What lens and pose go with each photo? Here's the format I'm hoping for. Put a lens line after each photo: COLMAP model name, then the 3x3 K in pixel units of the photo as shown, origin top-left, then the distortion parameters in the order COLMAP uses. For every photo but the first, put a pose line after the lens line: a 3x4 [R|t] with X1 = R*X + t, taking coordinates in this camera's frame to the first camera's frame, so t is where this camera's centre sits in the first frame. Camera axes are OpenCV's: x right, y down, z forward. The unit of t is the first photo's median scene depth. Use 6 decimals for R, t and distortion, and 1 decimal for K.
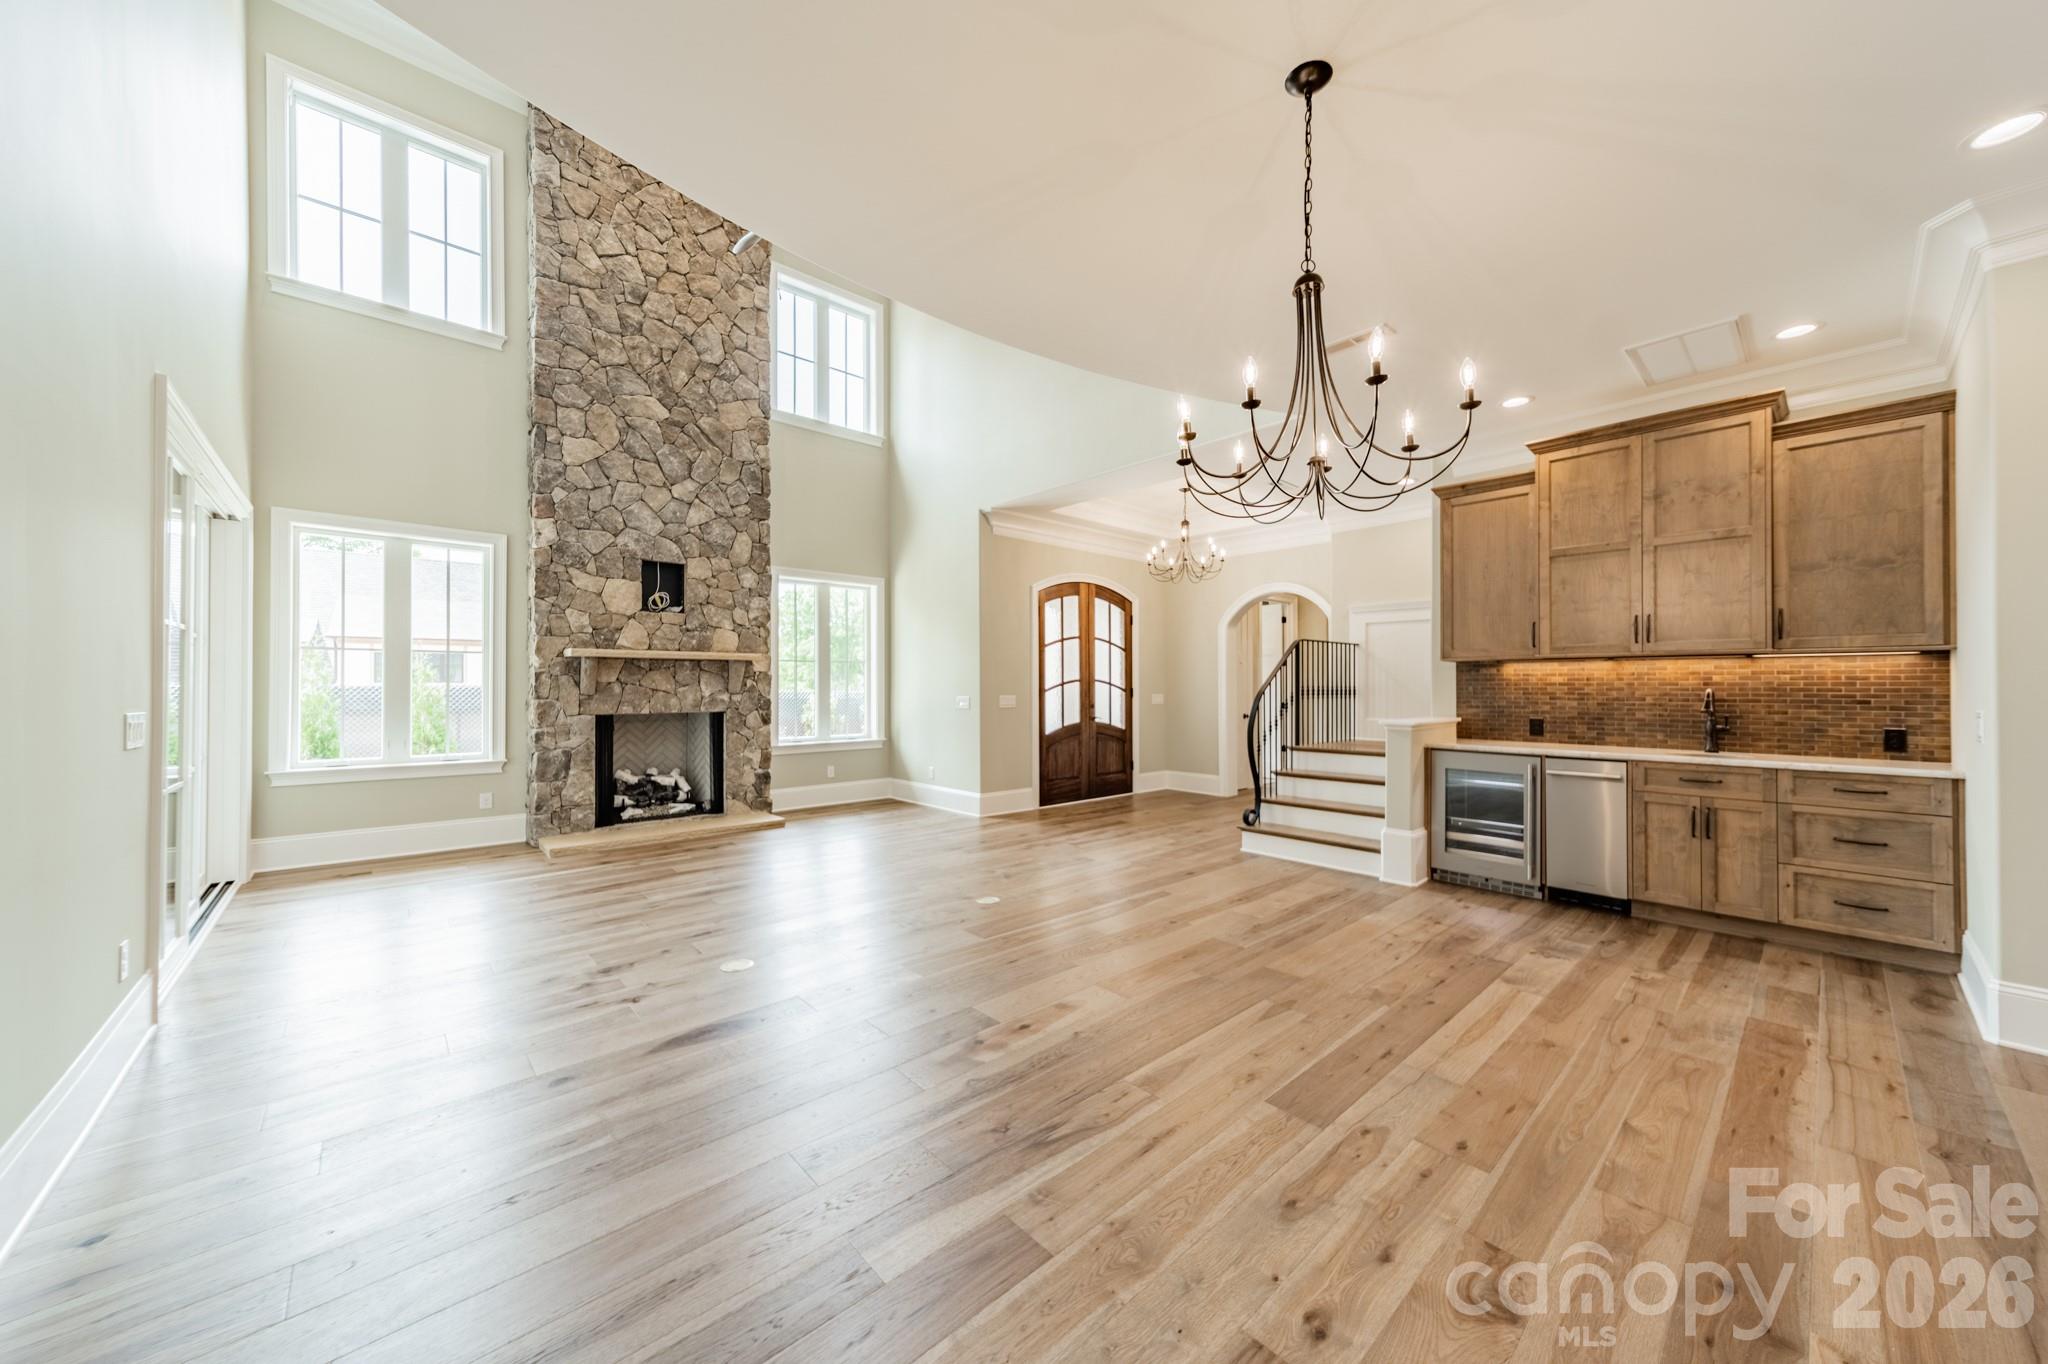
lens RADIAL K [[721.7, 0, 1030.9], [0, 721.7, 683.0], [0, 0, 1]] dist [0.009279, -0.000146]
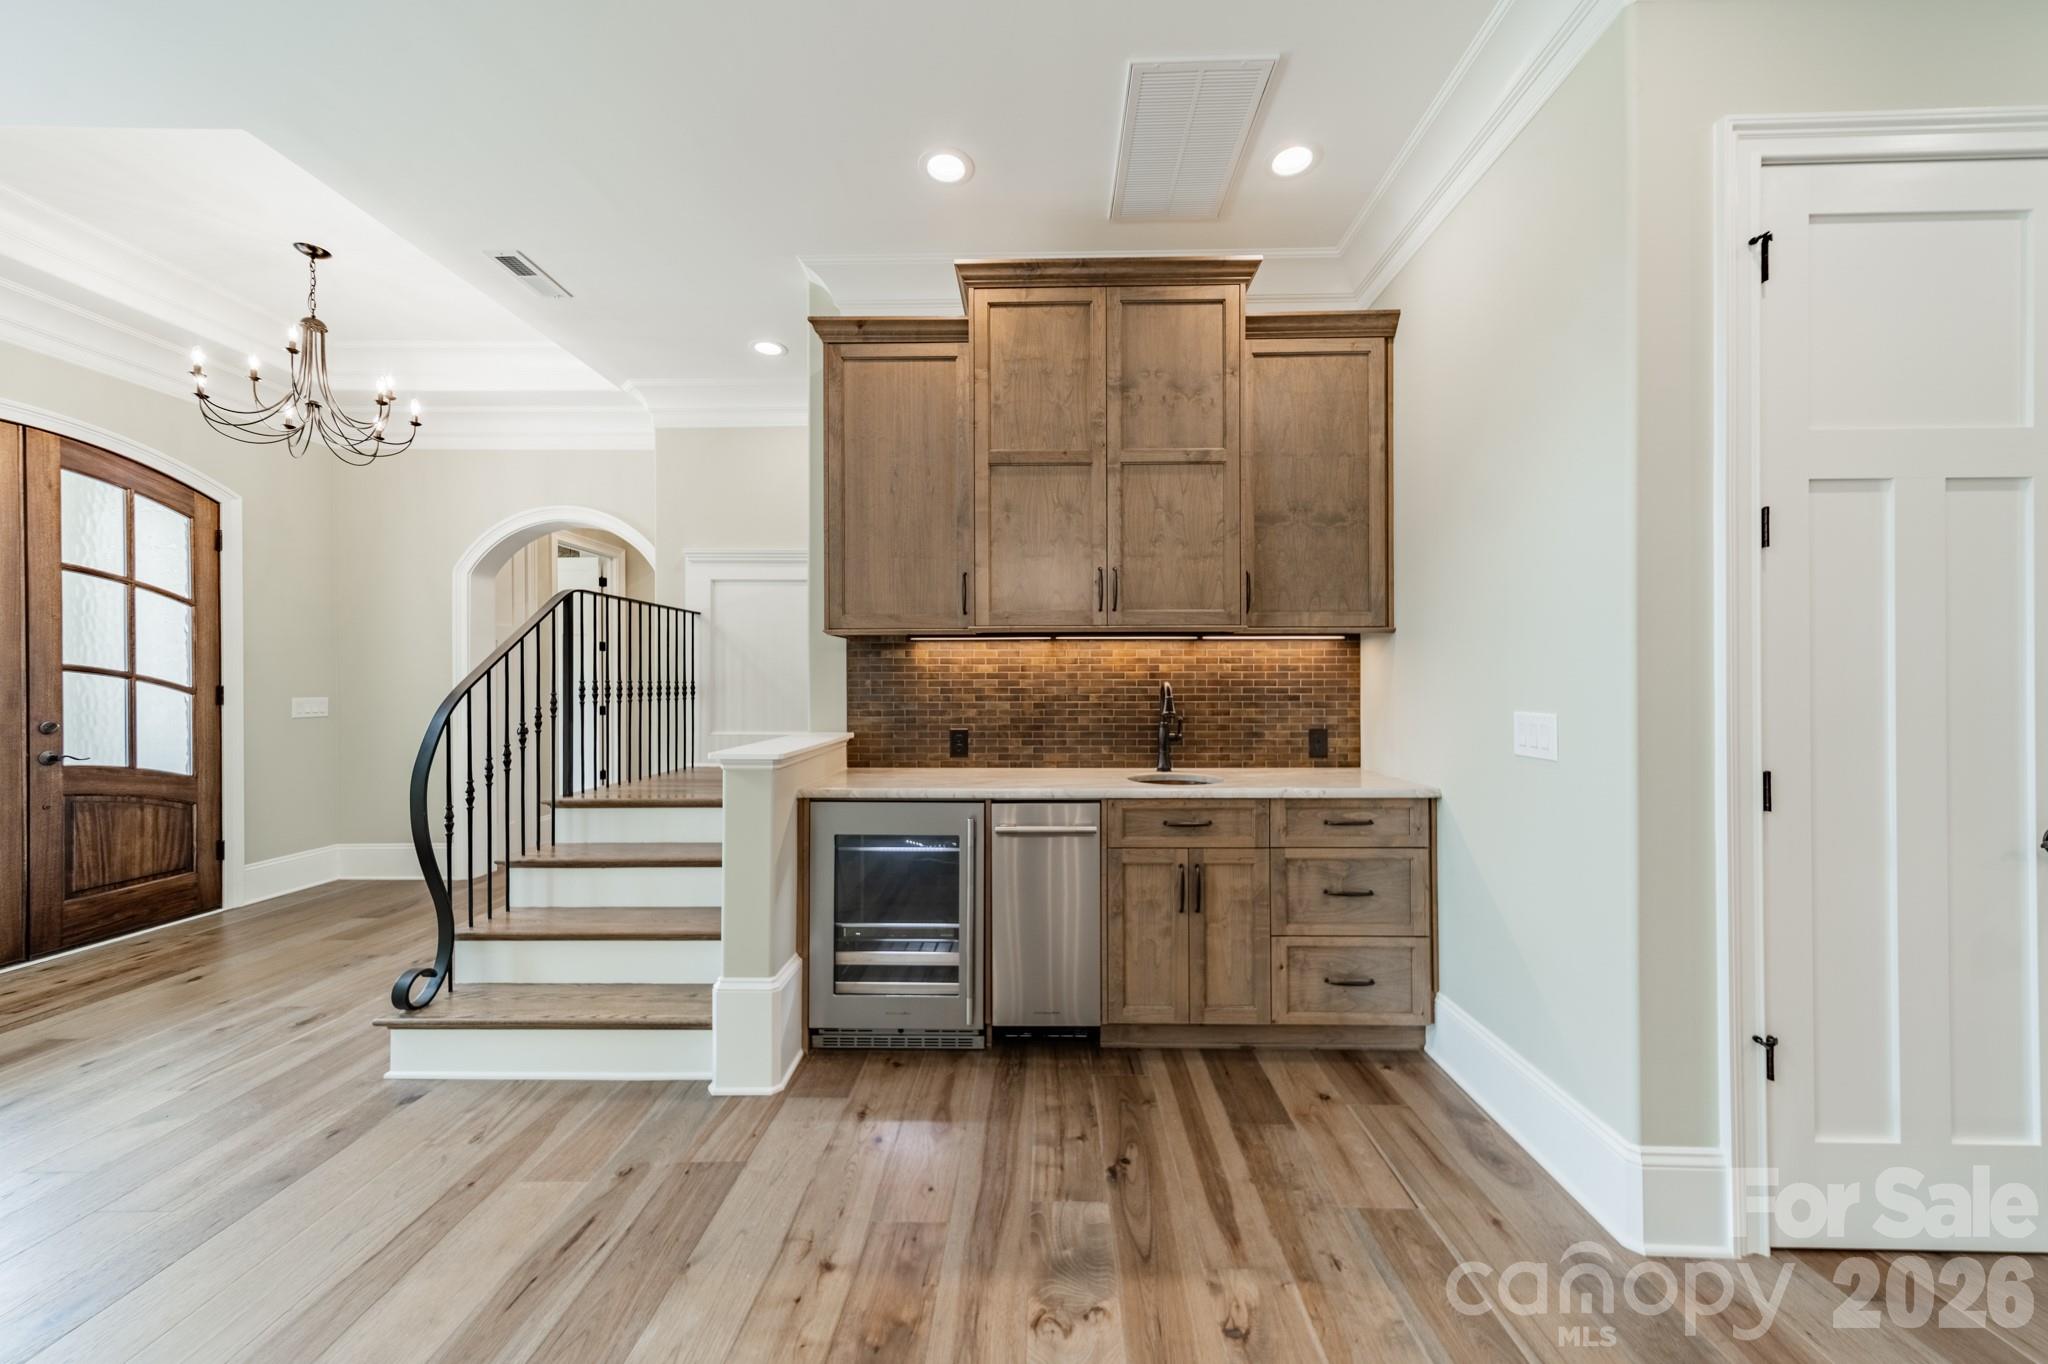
lens RADIAL K [[721.7, 0, 1035.1], [0, 721.7, 683.2], [0, 0, 1]] dist [0.009279, -0.000146]
pose [[0.685545, -0.004509, 0.728017, 0.232407], [-0.000462, 0.999978, 0.006628, 0.003044], [-0.728030, -0.004880, 0.685528, 0.426929]]
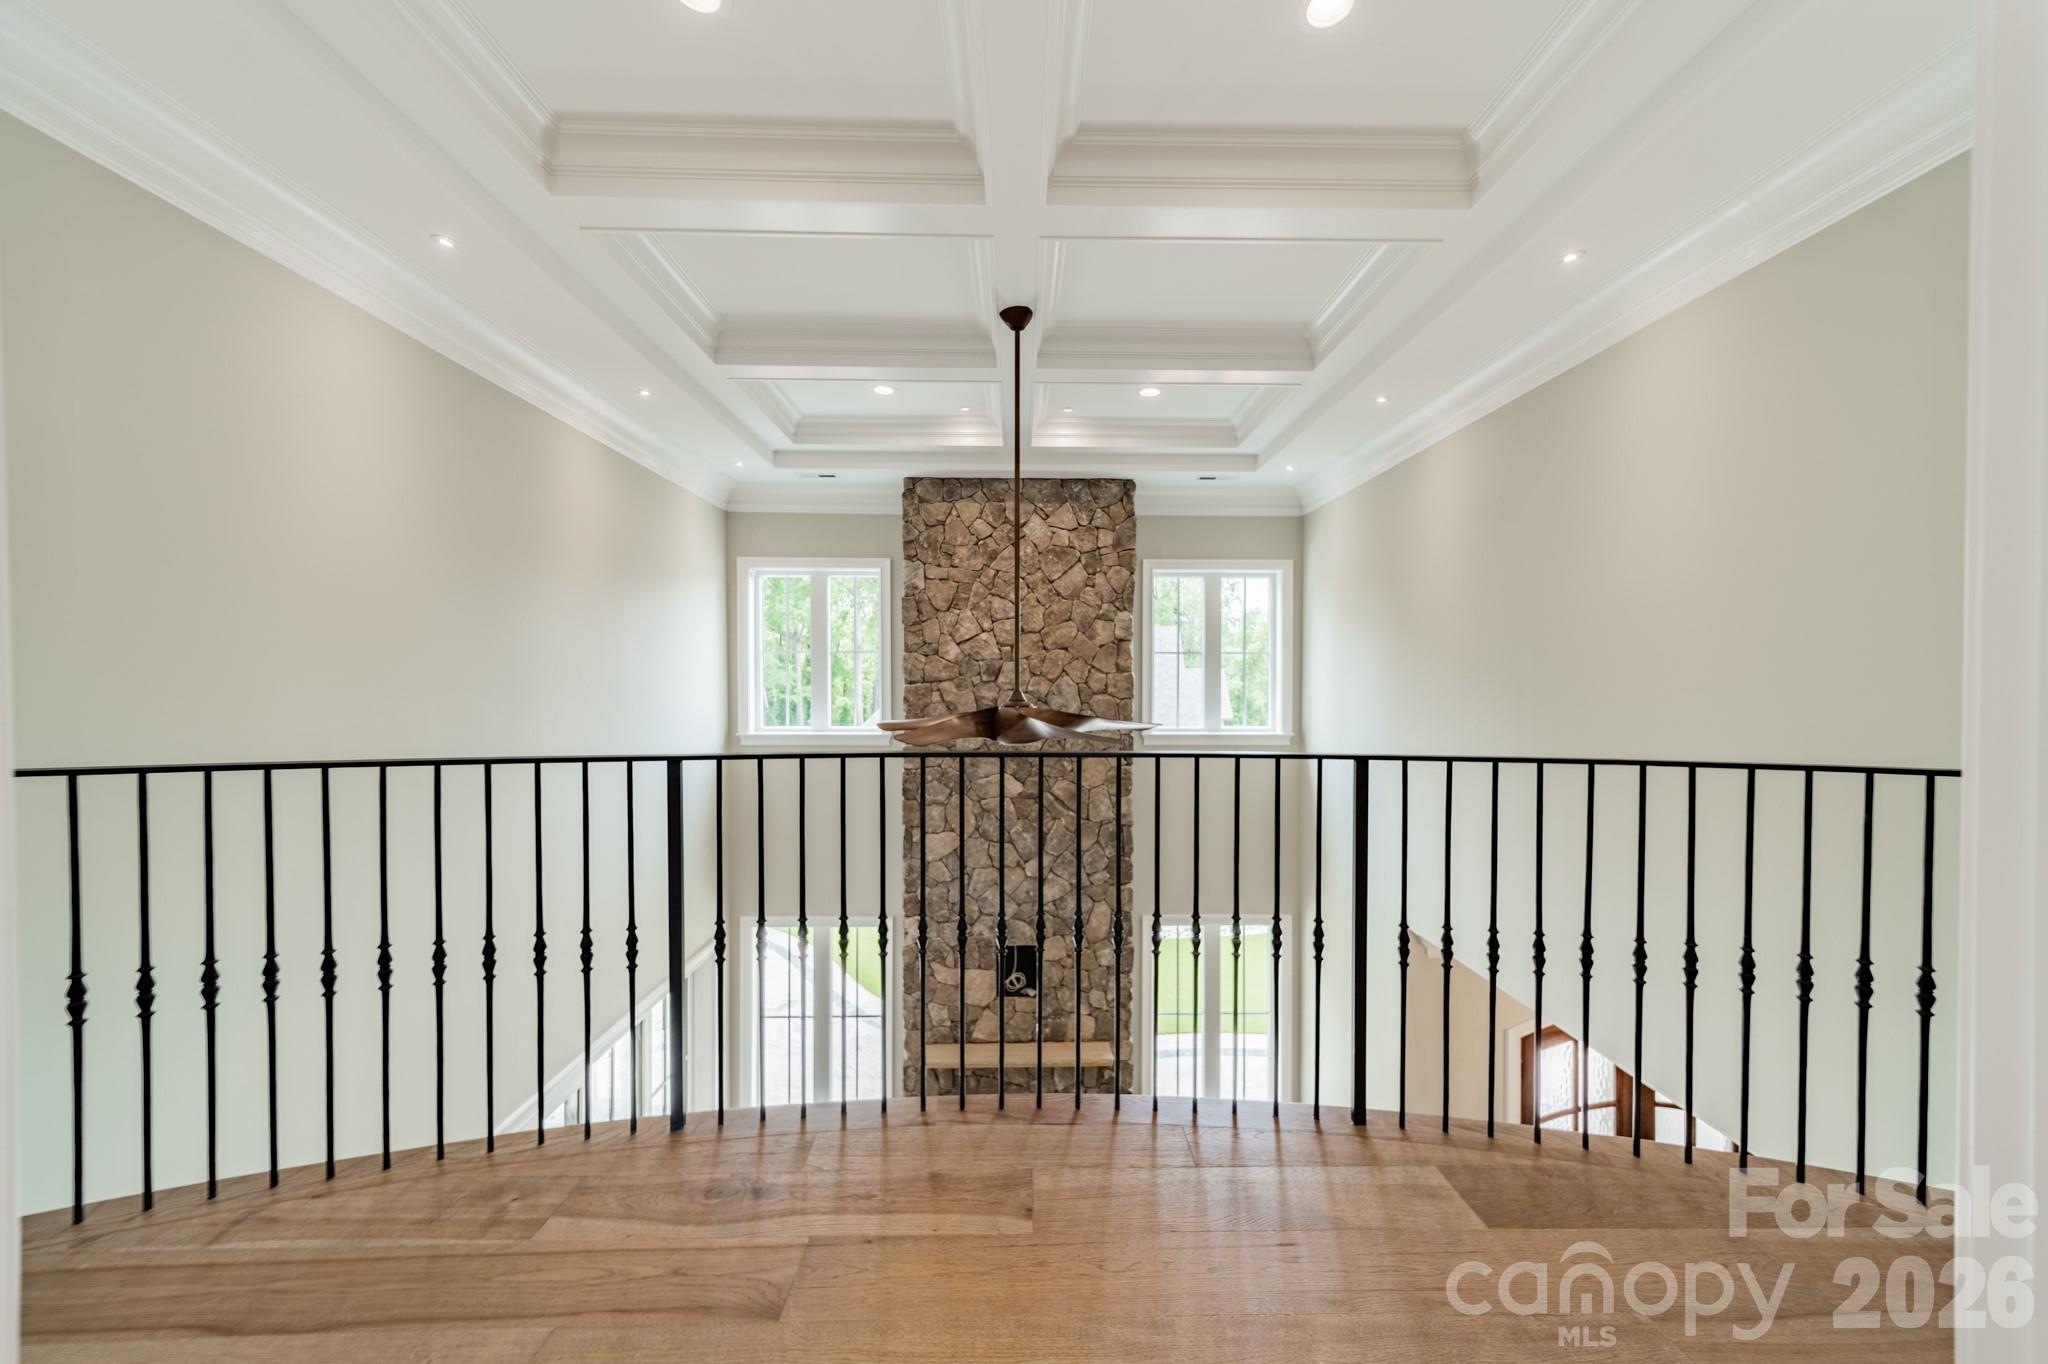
lens RADIAL K [[721.7, 0, 1030.7], [0, 721.7, 679.4], [0, 0, 1]] dist [0.009279, -0.000146]
pose [[0.754852, 0.013906, -0.655748, 0.124971], [0.001994, 0.999722, 0.023496, -0.581997], [0.655893, -0.019043, 0.754614, 0.338681]]
